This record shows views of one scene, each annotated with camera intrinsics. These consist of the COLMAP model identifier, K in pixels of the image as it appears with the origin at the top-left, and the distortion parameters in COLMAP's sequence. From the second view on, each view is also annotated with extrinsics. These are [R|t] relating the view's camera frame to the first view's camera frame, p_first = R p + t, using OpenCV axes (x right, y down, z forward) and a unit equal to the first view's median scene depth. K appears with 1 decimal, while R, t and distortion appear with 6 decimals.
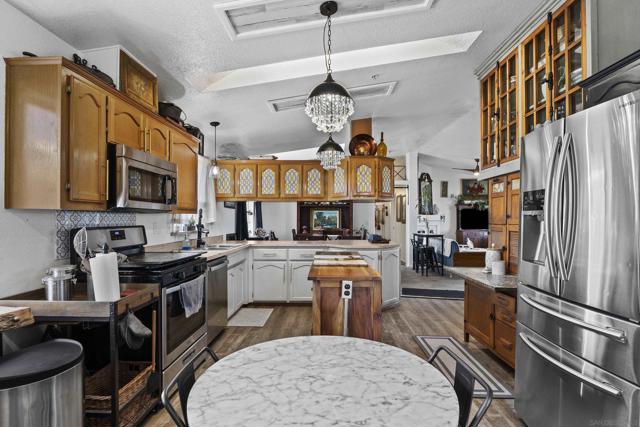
lens RADIAL K [[319.2, 0, 318.0], [0, 319.2, 217.9], [0, 0, 1]] dist [-0.007268, -0.001074]
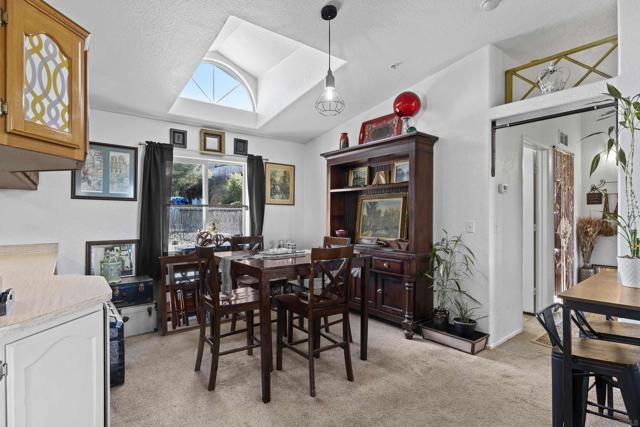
lens RADIAL K [[319.2, 0, 313.8], [0, 319.2, 214.5], [0, 0, 1]] dist [-0.007268, -0.001074]
pose [[0.649266, -0.005590, -0.760541, 0.953710], [0.006637, 0.999977, -0.001684, 0.003684], [0.760532, -0.003954, 0.649288, 1.833308]]
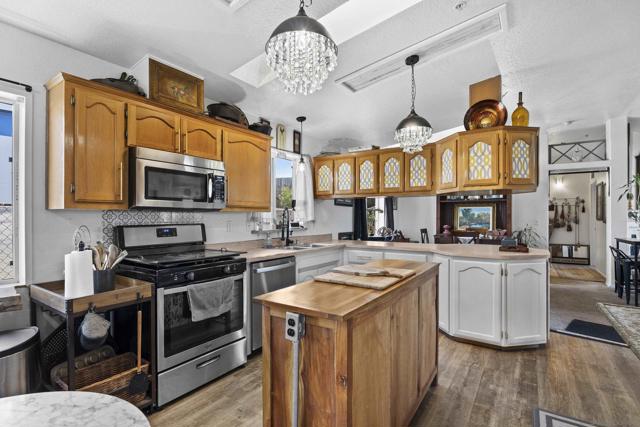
lens RADIAL K [[308.5, 0, 319.5], [0, 308.5, 215.3], [0, 0, 1]] dist [-0.002916, -0.001338]
pose [[0.846997, -0.005186, -0.531572, 0.322240], [0.003848, 0.999986, -0.003625, 0.001526], [0.531584, 0.001025, 0.847005, 0.343111]]
